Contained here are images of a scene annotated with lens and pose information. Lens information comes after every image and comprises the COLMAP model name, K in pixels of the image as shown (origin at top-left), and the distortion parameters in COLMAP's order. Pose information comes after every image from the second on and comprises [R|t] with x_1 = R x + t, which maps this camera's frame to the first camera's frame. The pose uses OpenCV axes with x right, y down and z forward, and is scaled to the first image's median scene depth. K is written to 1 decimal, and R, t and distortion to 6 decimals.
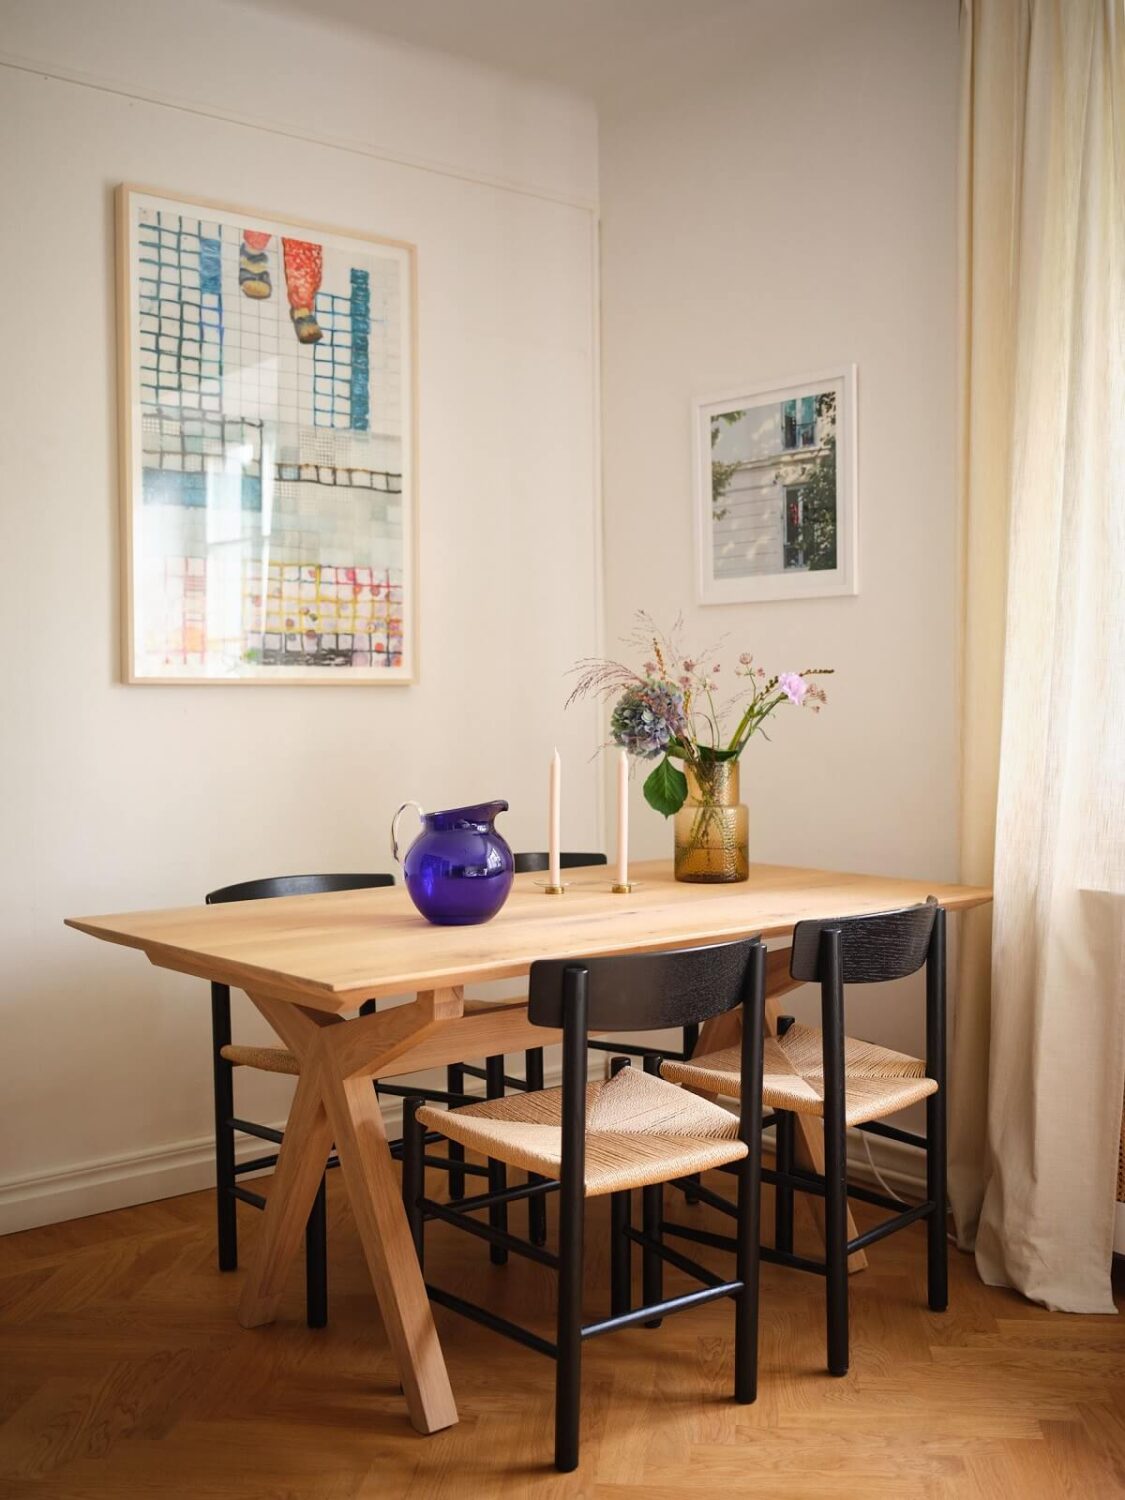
lens RADIAL K [[1547.8, 0, 571.1], [0, 1547.8, 749.9], [0, 0, 1]] dist [-0.006753, 0.000000]
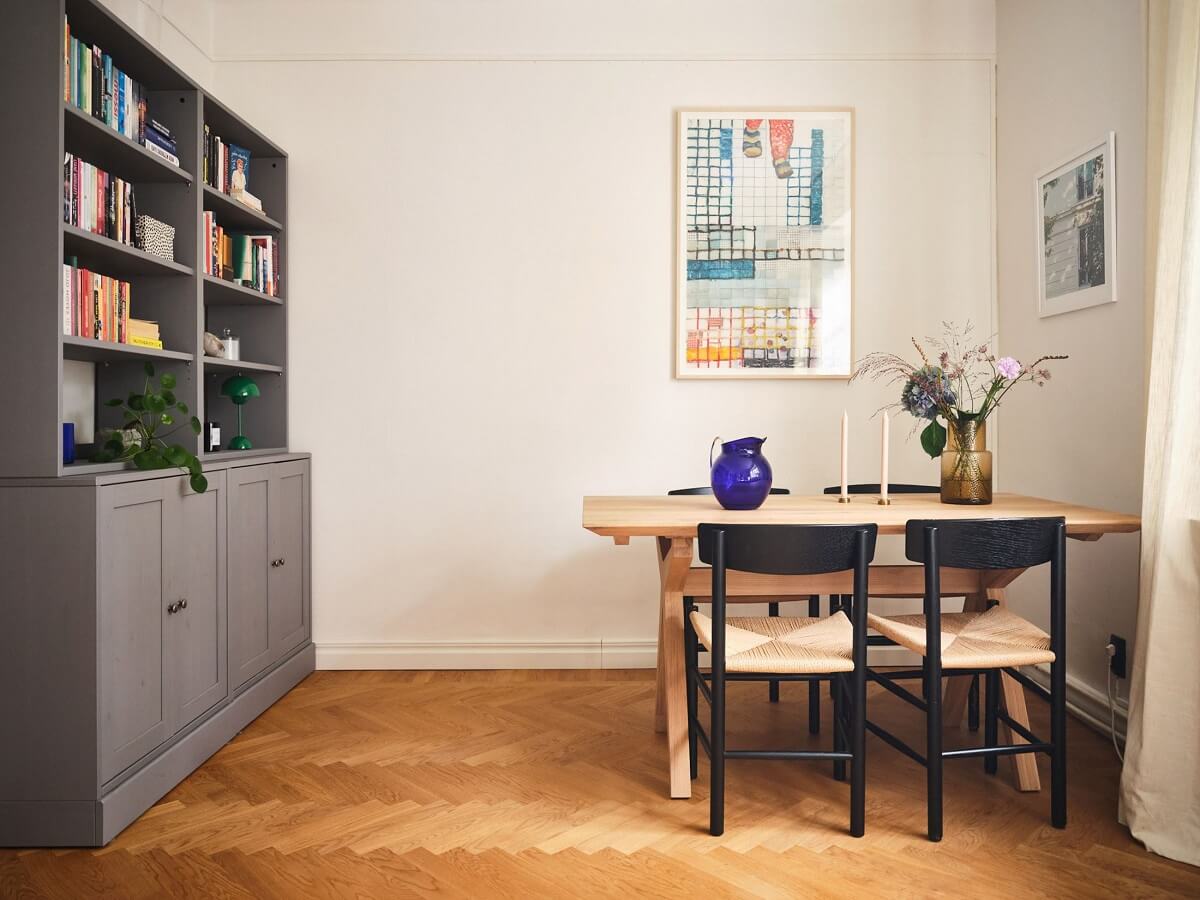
lens RADIAL K [[971.6, 0, 640.2], [0, 971.6, 420.1], [0, 0, 1]] dist [-0.021114, 0.007497]
pose [[0.762506, 0.004822, -0.646963, 0.416293], [-0.027935, 0.999285, -0.025476, 0.035809], [0.646378, 0.037499, 0.762095, 0.099320]]
